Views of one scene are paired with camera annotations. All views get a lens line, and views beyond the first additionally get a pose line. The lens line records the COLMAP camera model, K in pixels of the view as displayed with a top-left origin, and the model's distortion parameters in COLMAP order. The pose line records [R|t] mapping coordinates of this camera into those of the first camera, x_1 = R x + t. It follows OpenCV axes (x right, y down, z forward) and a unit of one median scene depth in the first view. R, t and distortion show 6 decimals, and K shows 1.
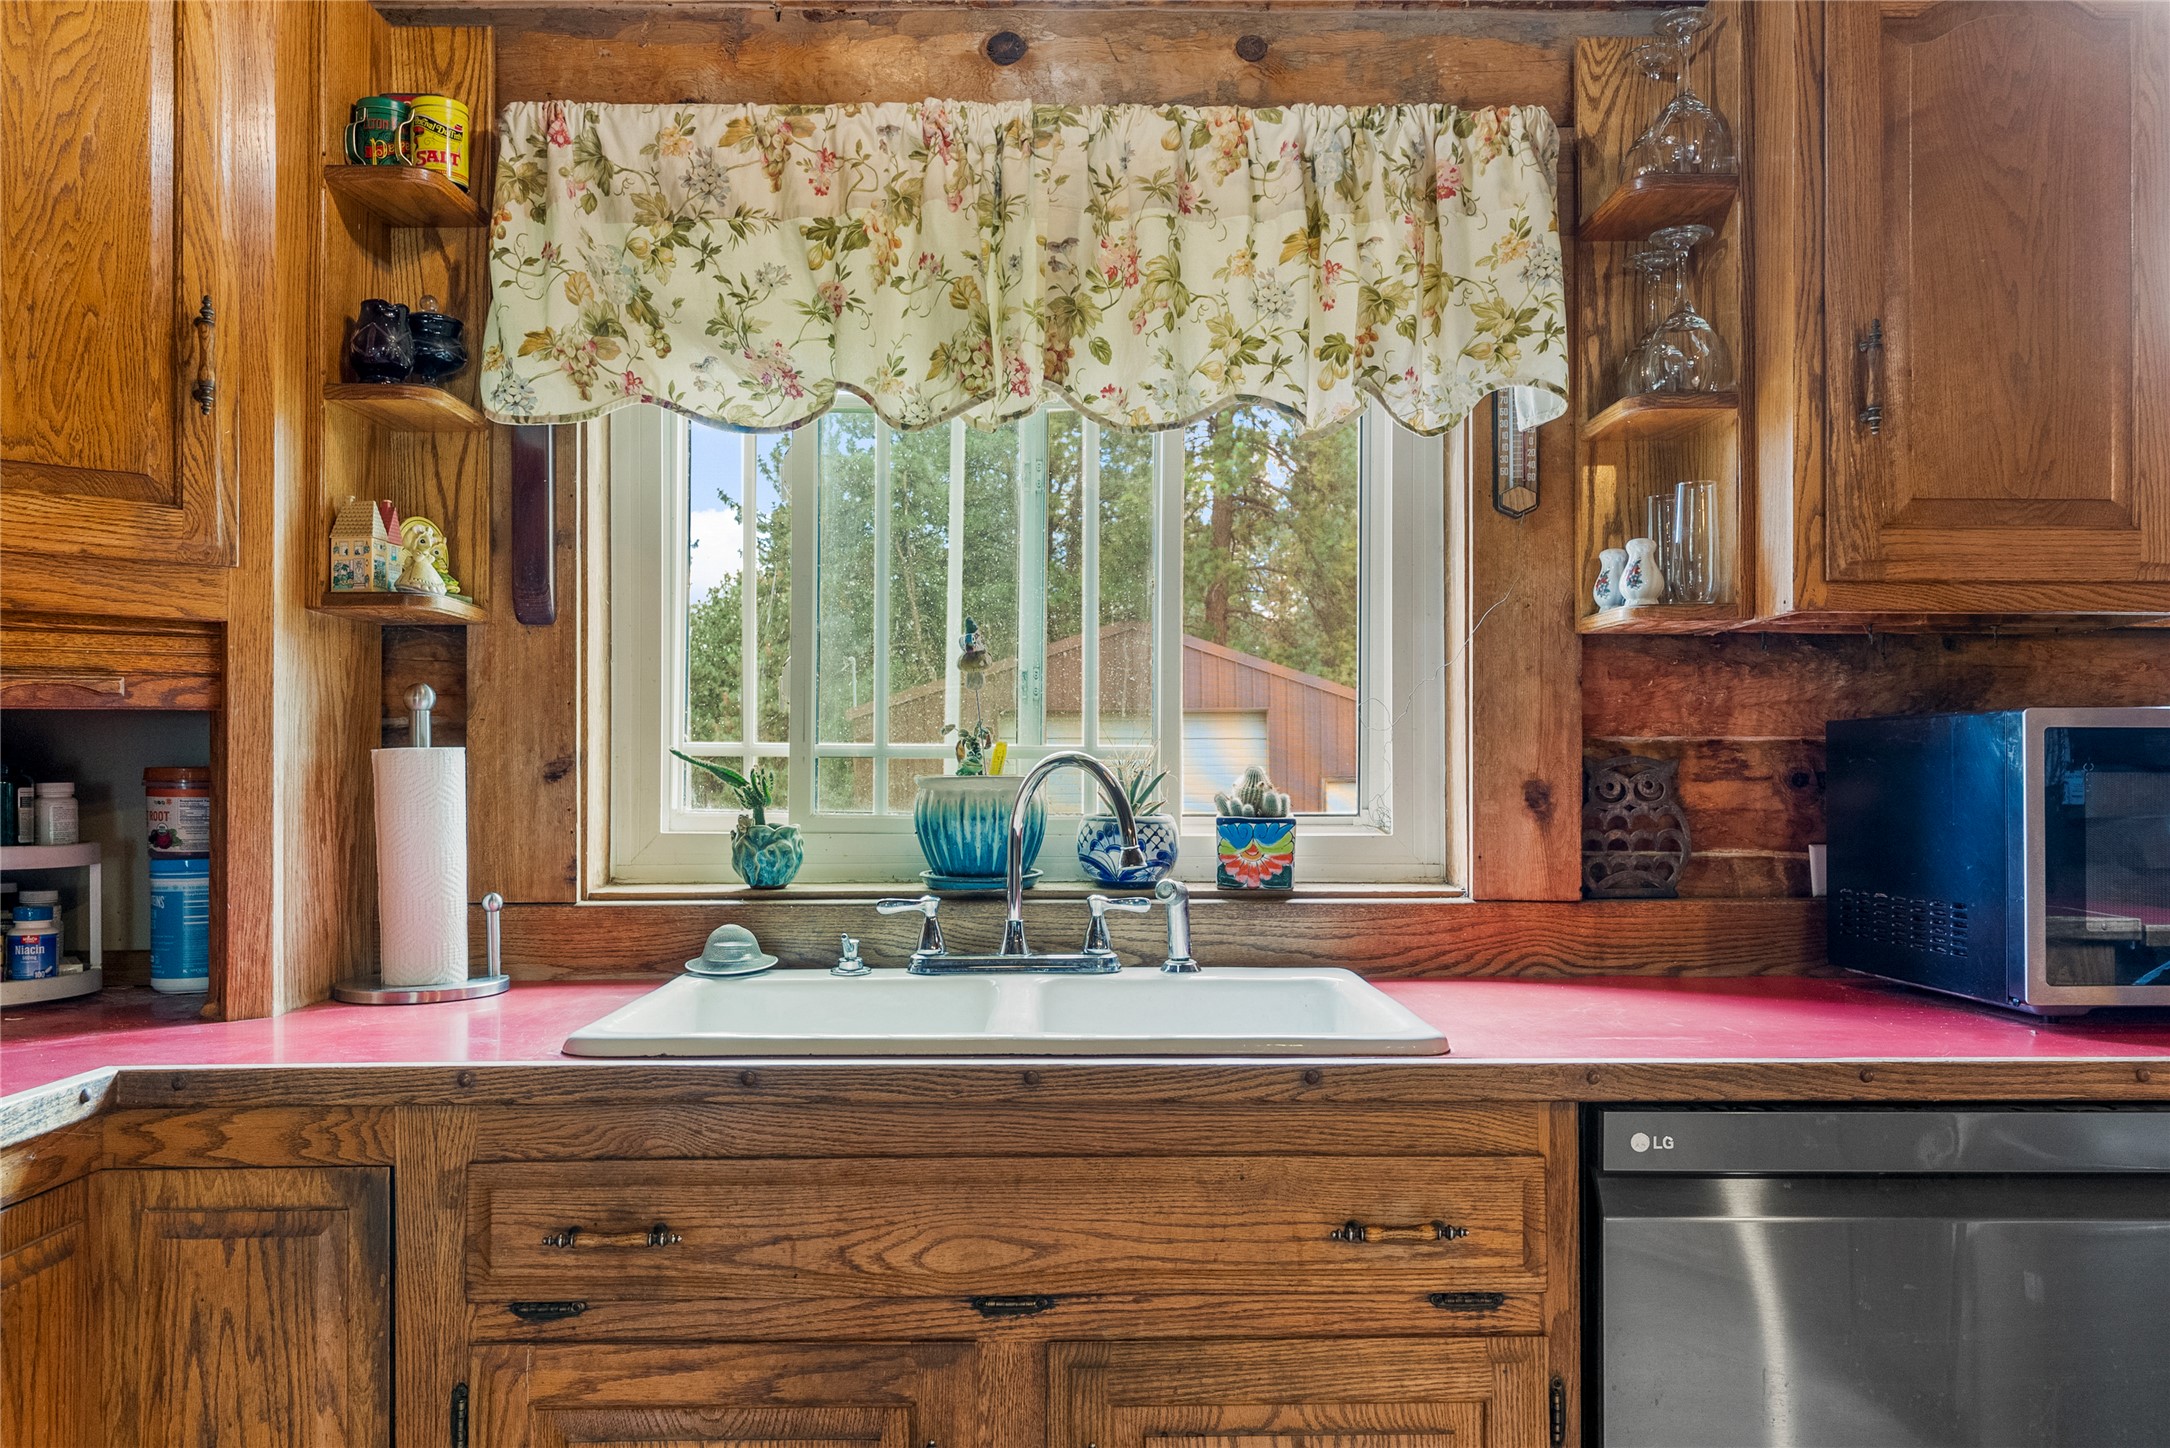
lens RADIAL K [[1771.5, 0, 1114.9], [0, 1771.5, 746.4], [0, 0, 1]] dist [0.014099, 0.000780]
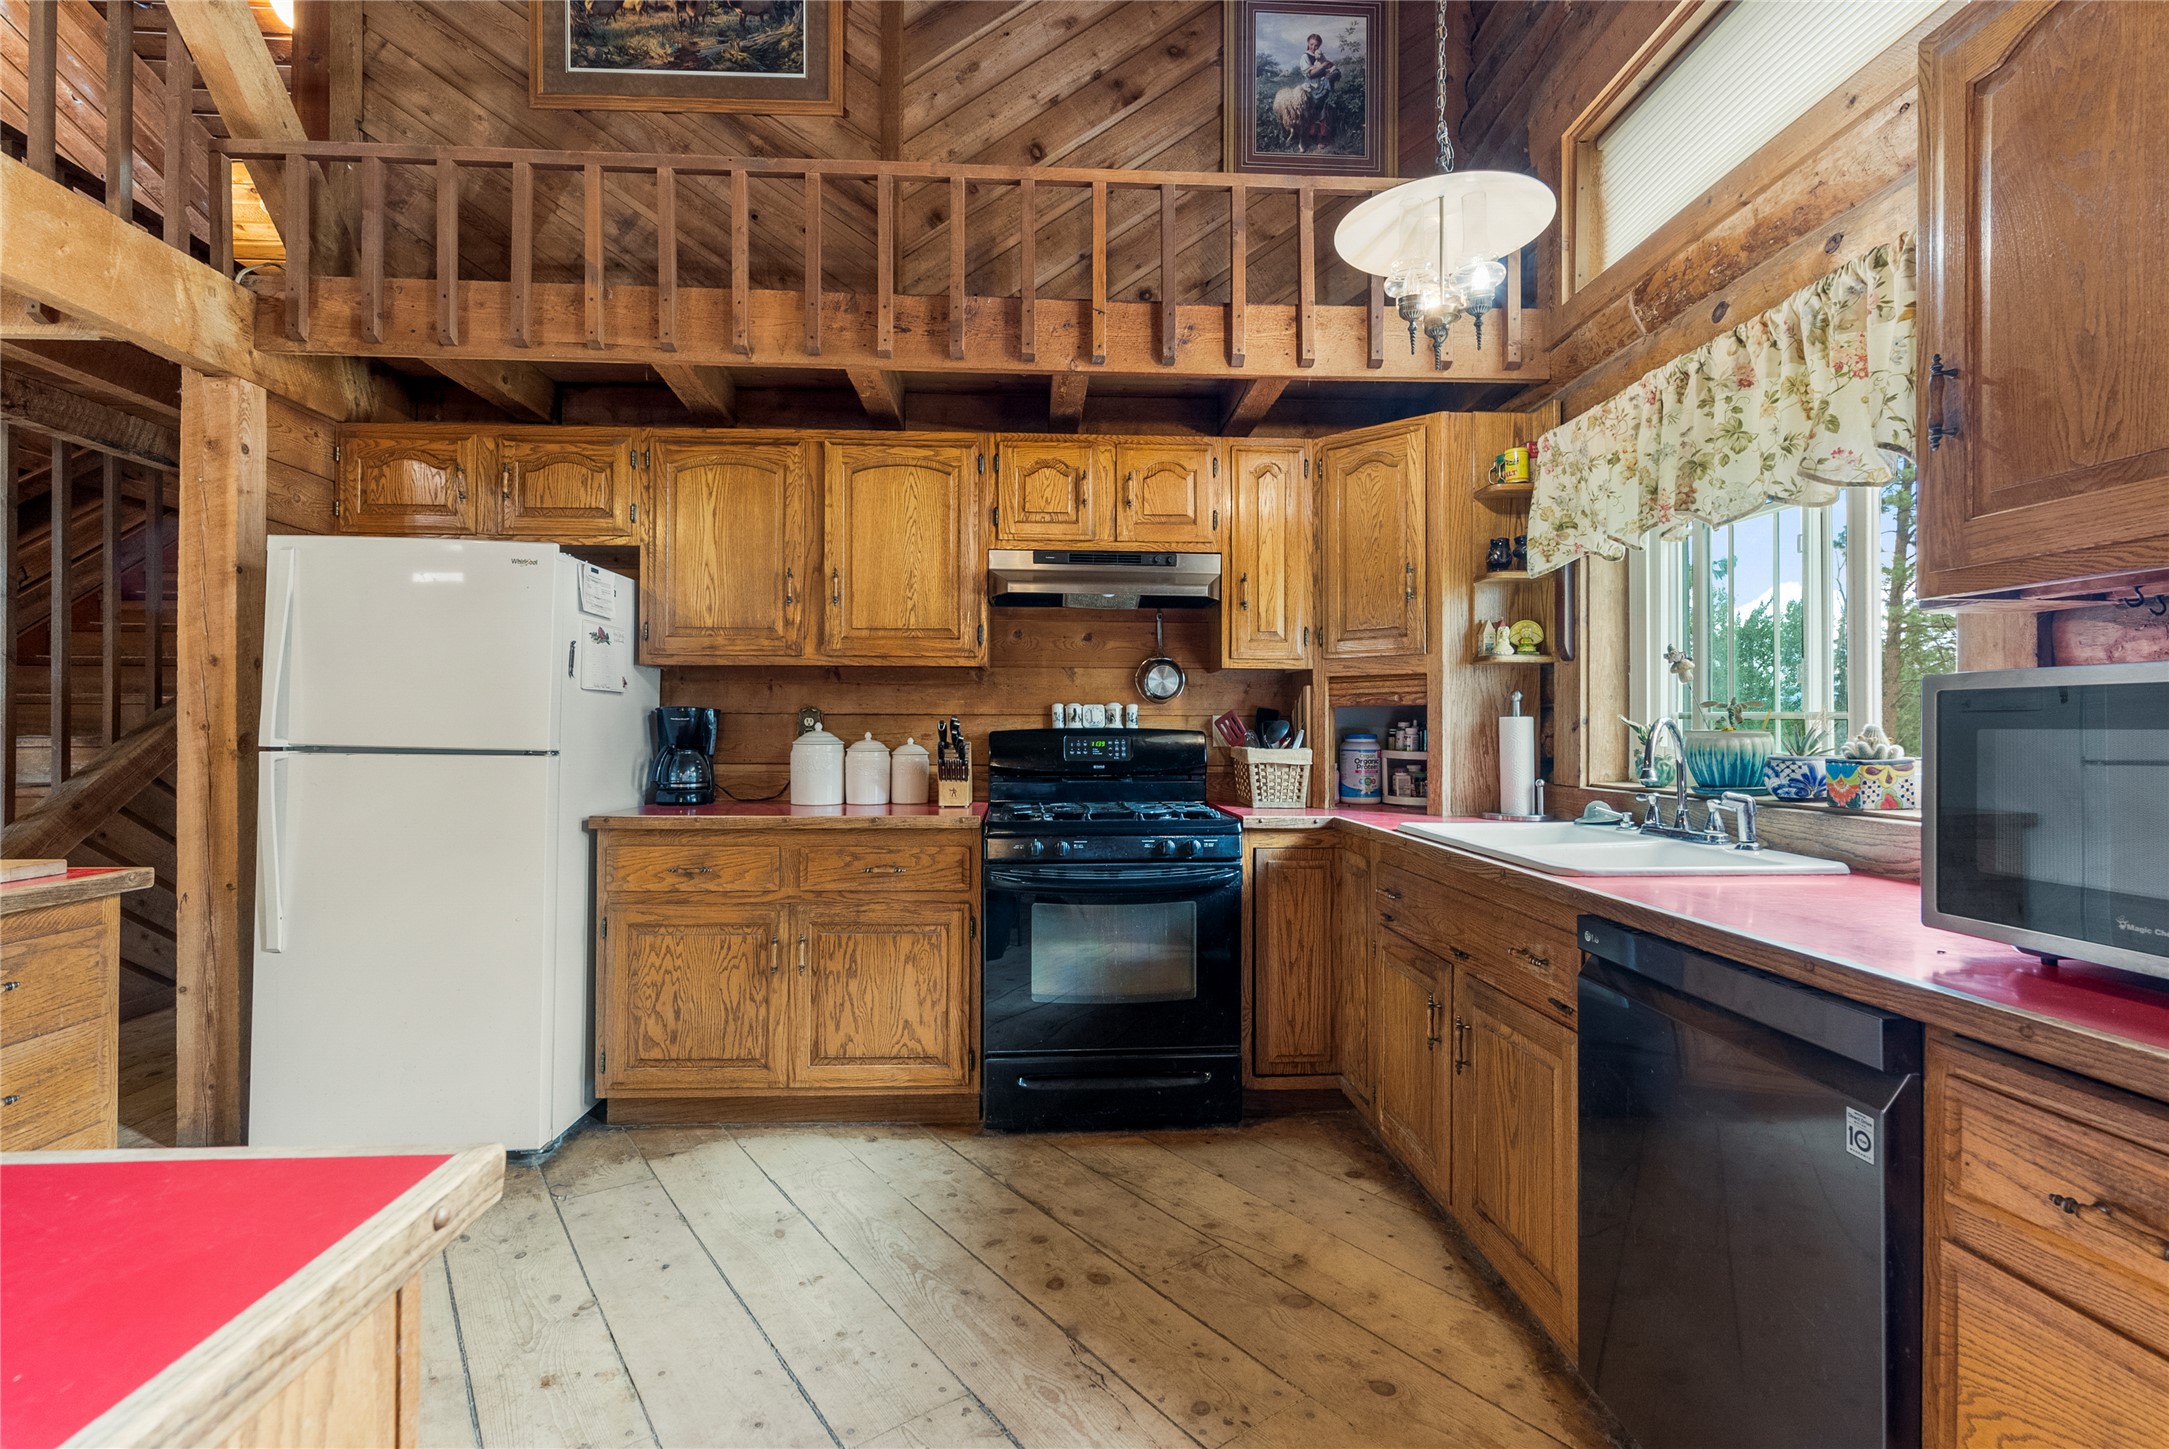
lens RADIAL K [[1007.3, 0, 1087.8], [0, 1007.3, 723.1], [0, 0, 1]] dist [-0.010569, 0.002063]
pose [[0.047941, -0.000793, -0.998850, 0.945143], [0.014708, 0.999892, -0.000088, 0.000623], [0.998742, -0.014687, 0.047947, 0.347328]]
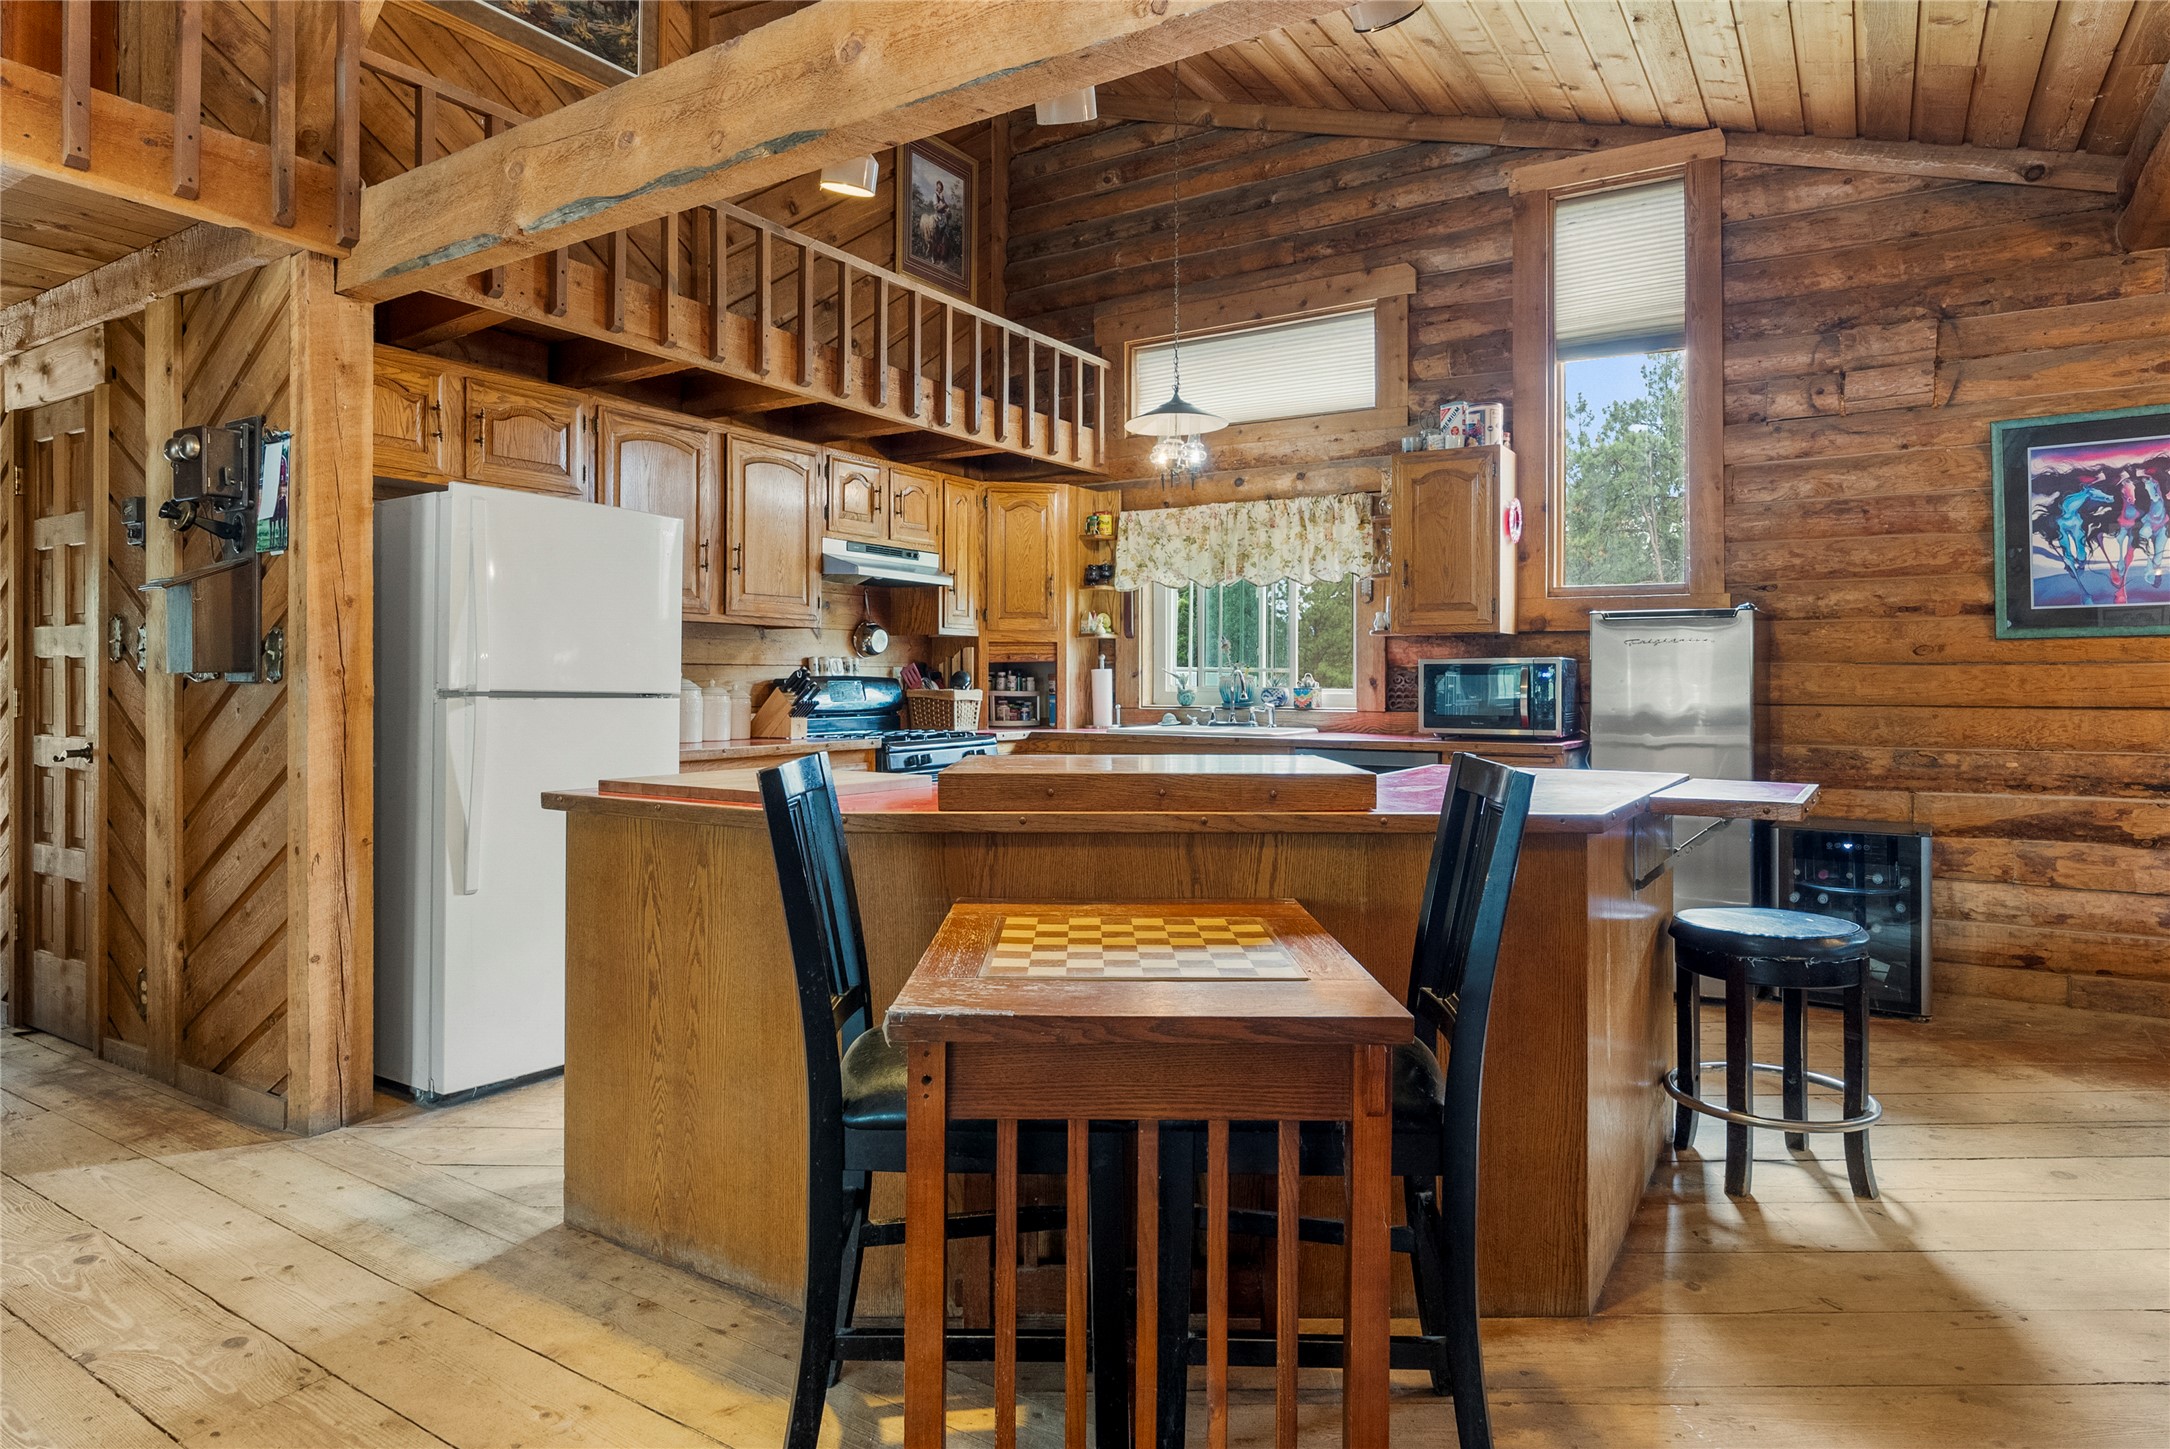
lens RADIAL K [[1244.5, 0, 1082.1], [0, 1244.5, 675.8], [0, 0, 1]] dist [-0.000205, -0.000537]
pose [[0.839286, 0.000411, -0.543690, 1.159484], [0.007011, 0.999908, 0.011578, -0.017992], [0.543645, -0.013529, 0.839206, -1.482173]]
